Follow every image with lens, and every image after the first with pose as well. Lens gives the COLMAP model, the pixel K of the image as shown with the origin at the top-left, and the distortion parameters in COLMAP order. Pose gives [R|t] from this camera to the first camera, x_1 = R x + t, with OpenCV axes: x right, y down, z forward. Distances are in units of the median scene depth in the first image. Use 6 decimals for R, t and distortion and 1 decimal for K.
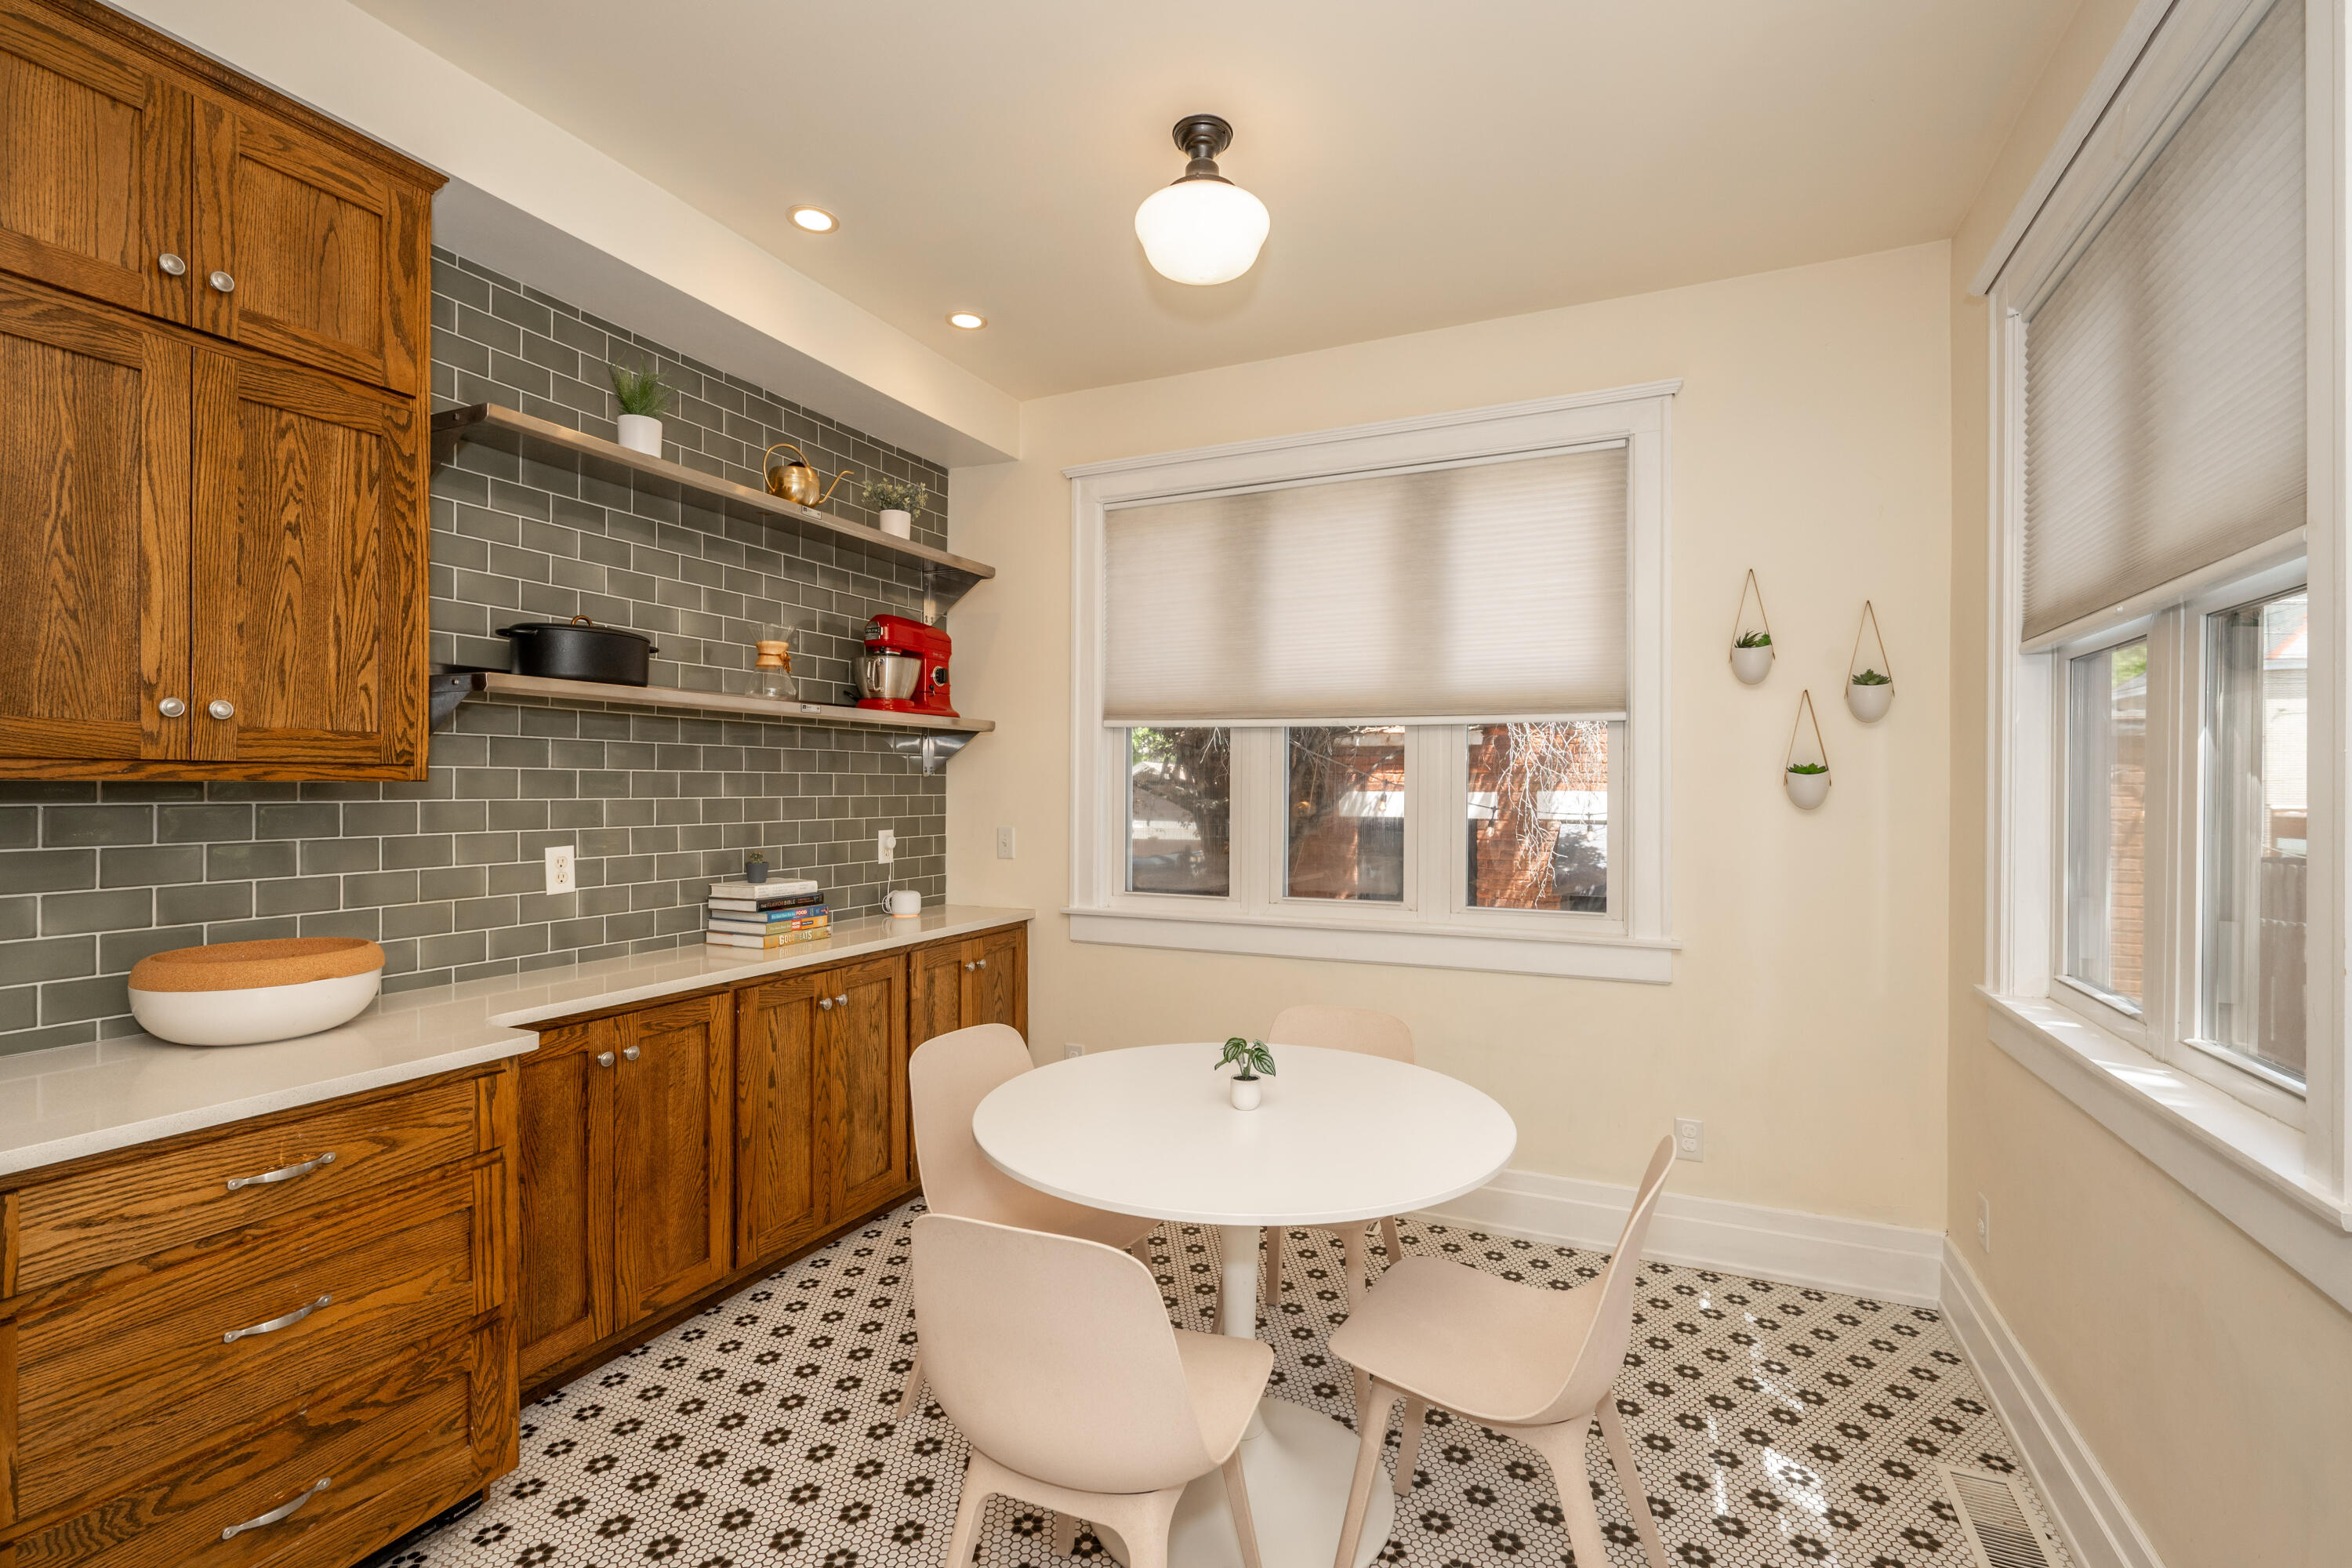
lens RADIAL K [[1048.0, 0, 1182.5], [0, 1048.0, 775.0], [0, 0, 1]] dist [-0.001281, 0.000525]
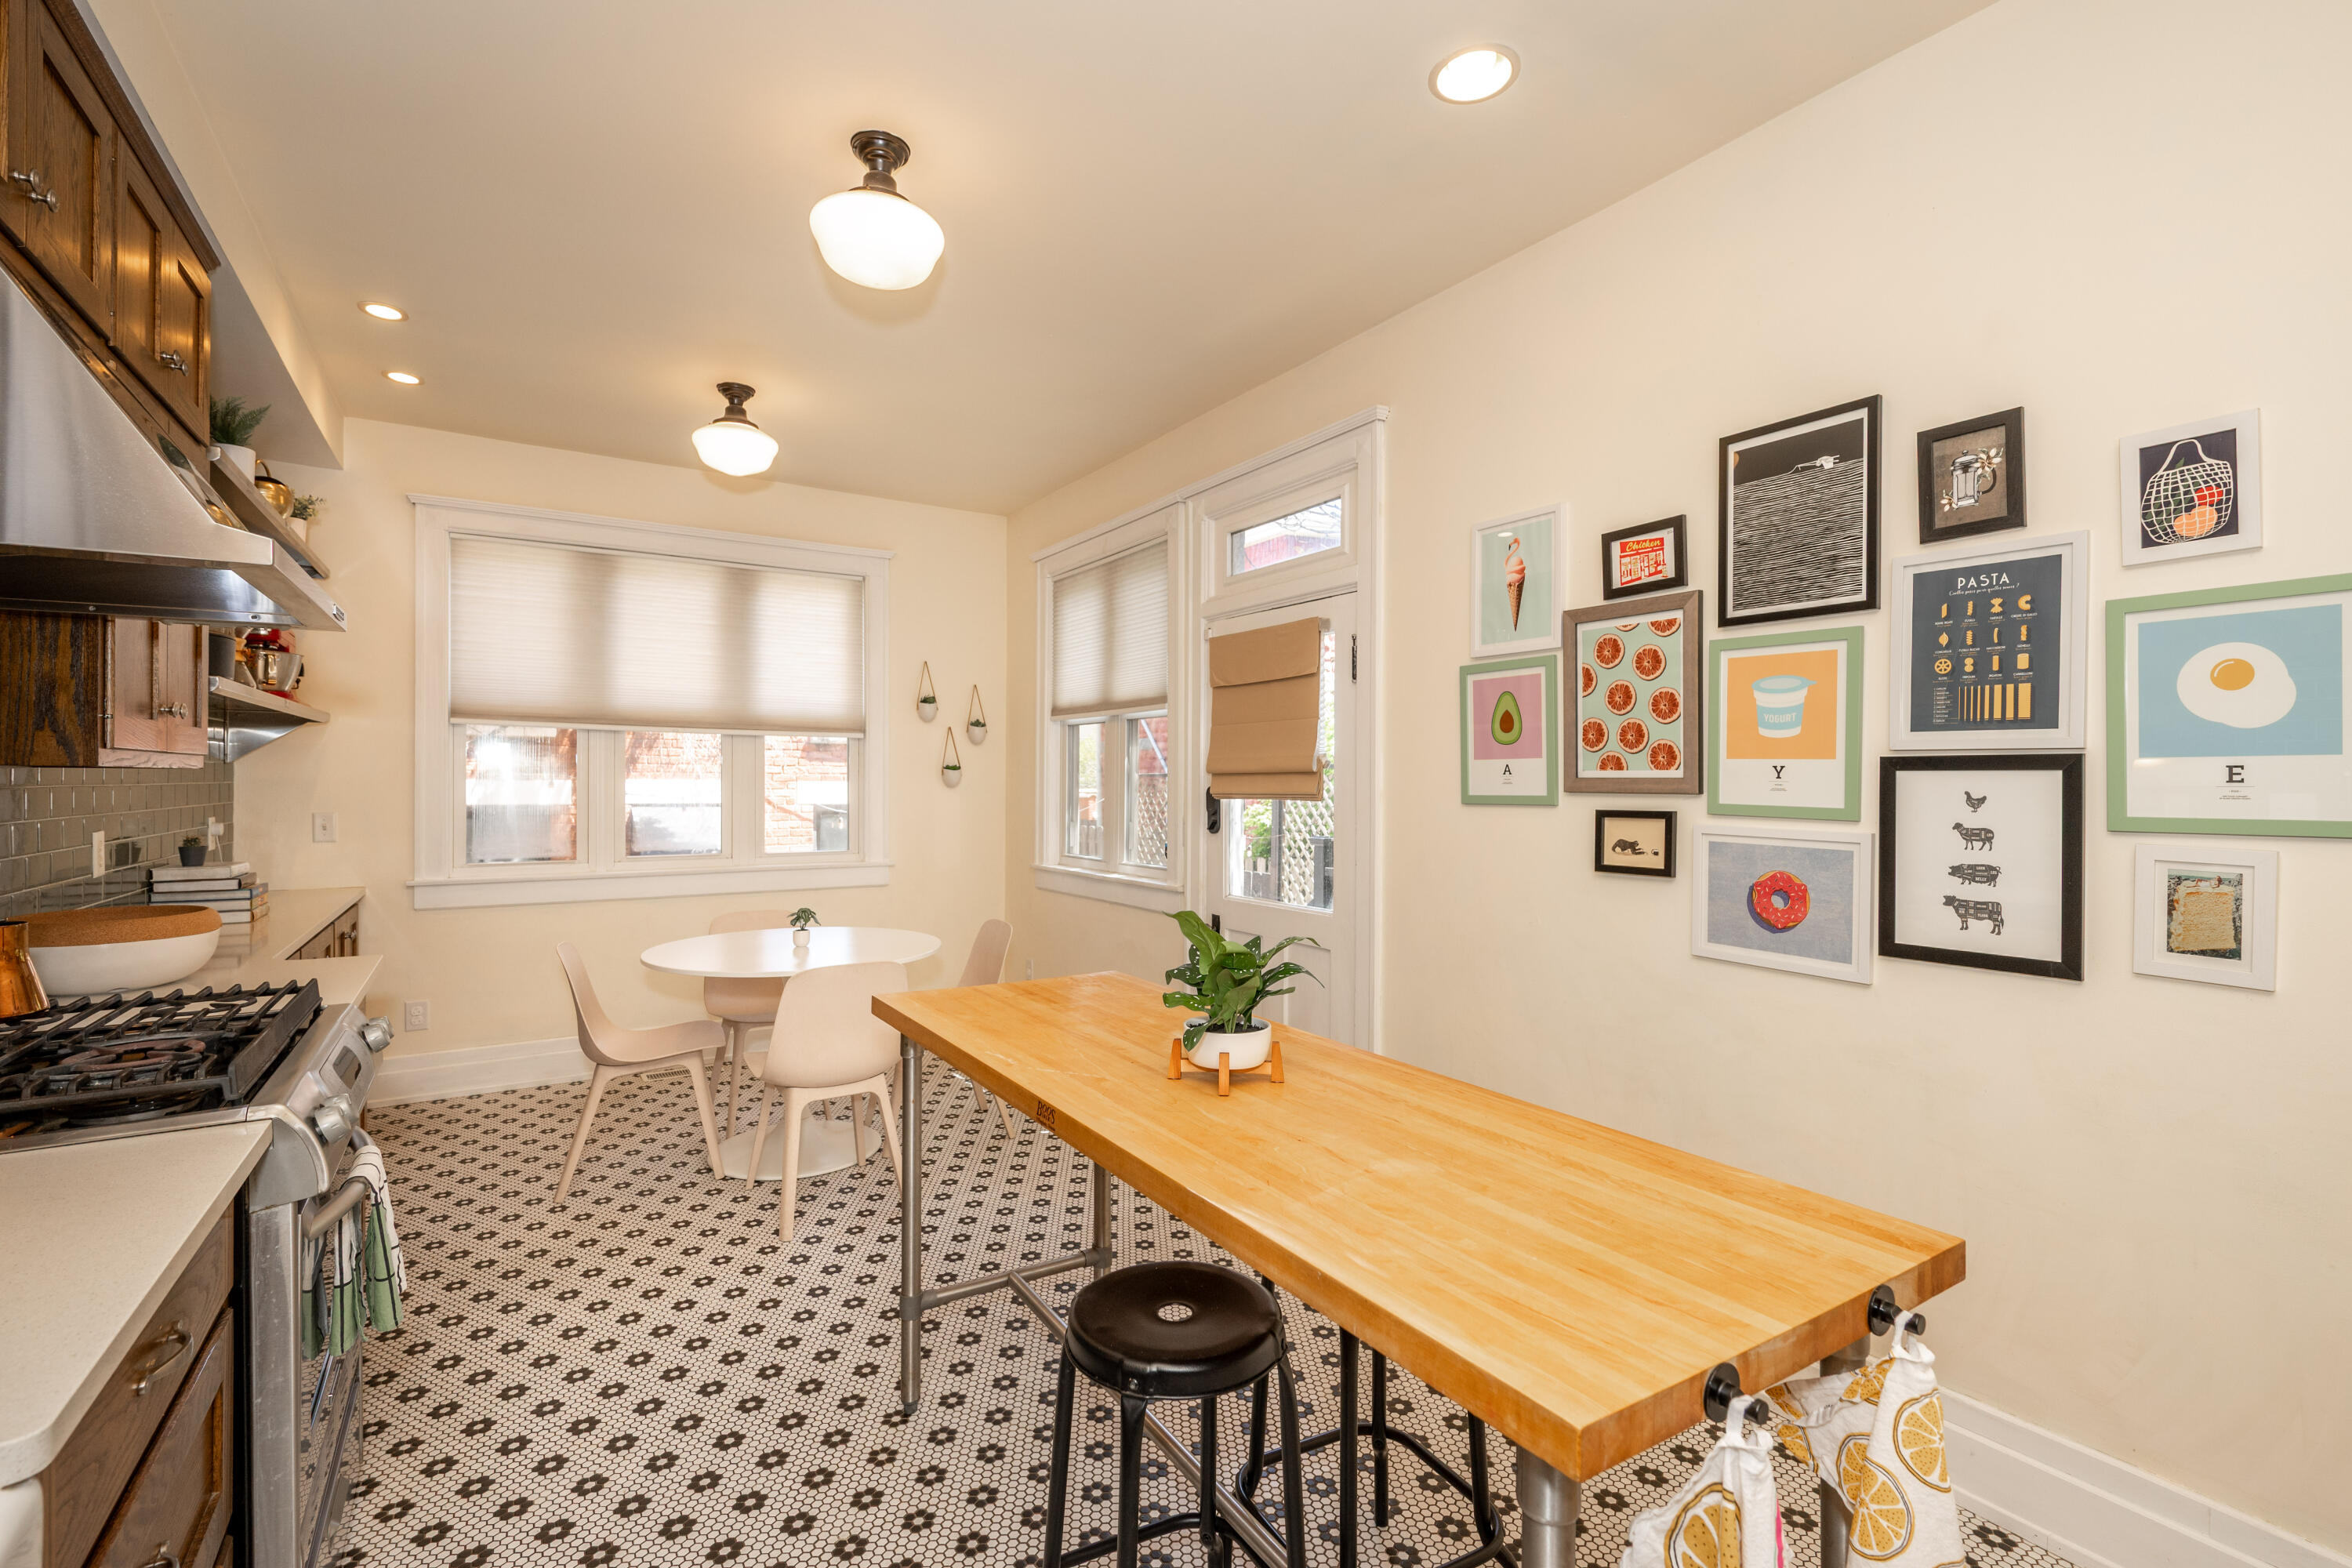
lens RADIAL K [[1048.0, 0, 1176.8], [0, 1048.0, 776.0], [0, 0, 1]] dist [-0.001281, 0.000525]
pose [[0.536282, 0.002988, 0.844033, -0.808087], [-0.012337, 0.999915, 0.004299, -0.003156], [-0.843949, -0.012718, 0.536273, -0.399218]]
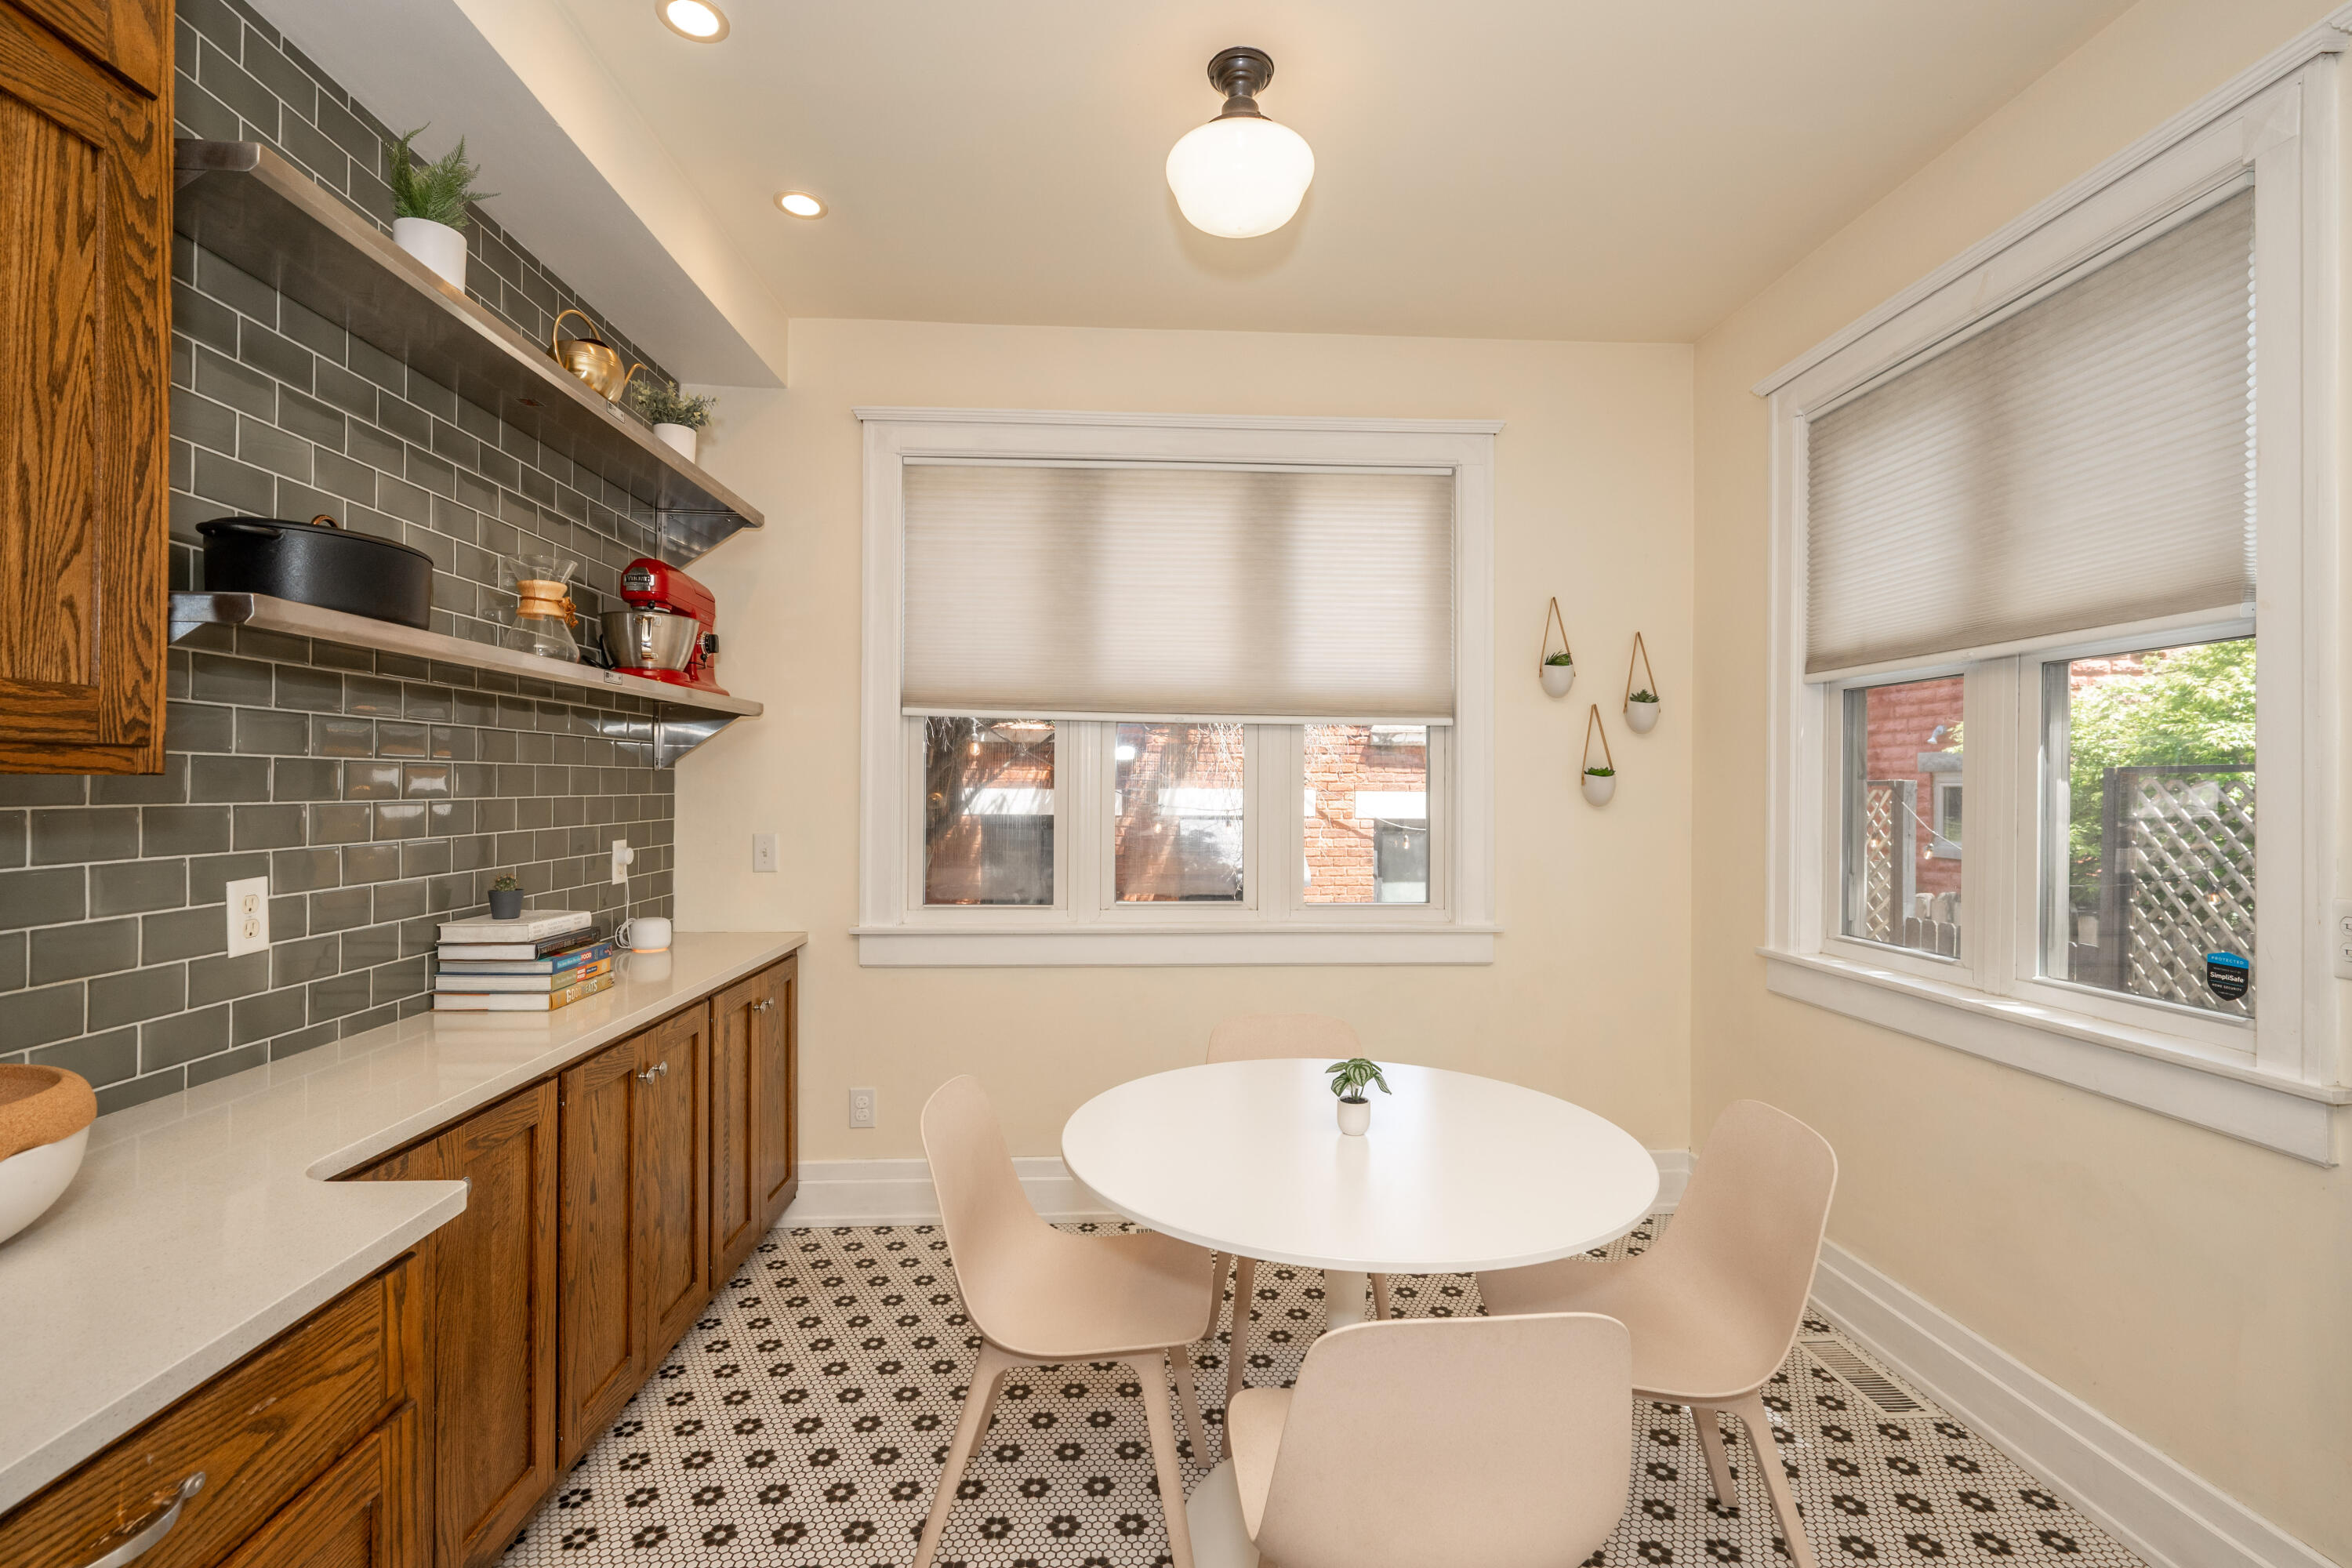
lens RADIAL K [[1048.0, 0, 1167.4], [0, 1048.0, 771.5], [0, 0, 1]] dist [-0.001281, 0.000525]
pose [[0.888624, 0.008892, 0.458549, -0.356050], [-0.008999, 0.999958, -0.001952, 0.000204], [-0.458547, -0.002392, 0.888667, 0.172583]]
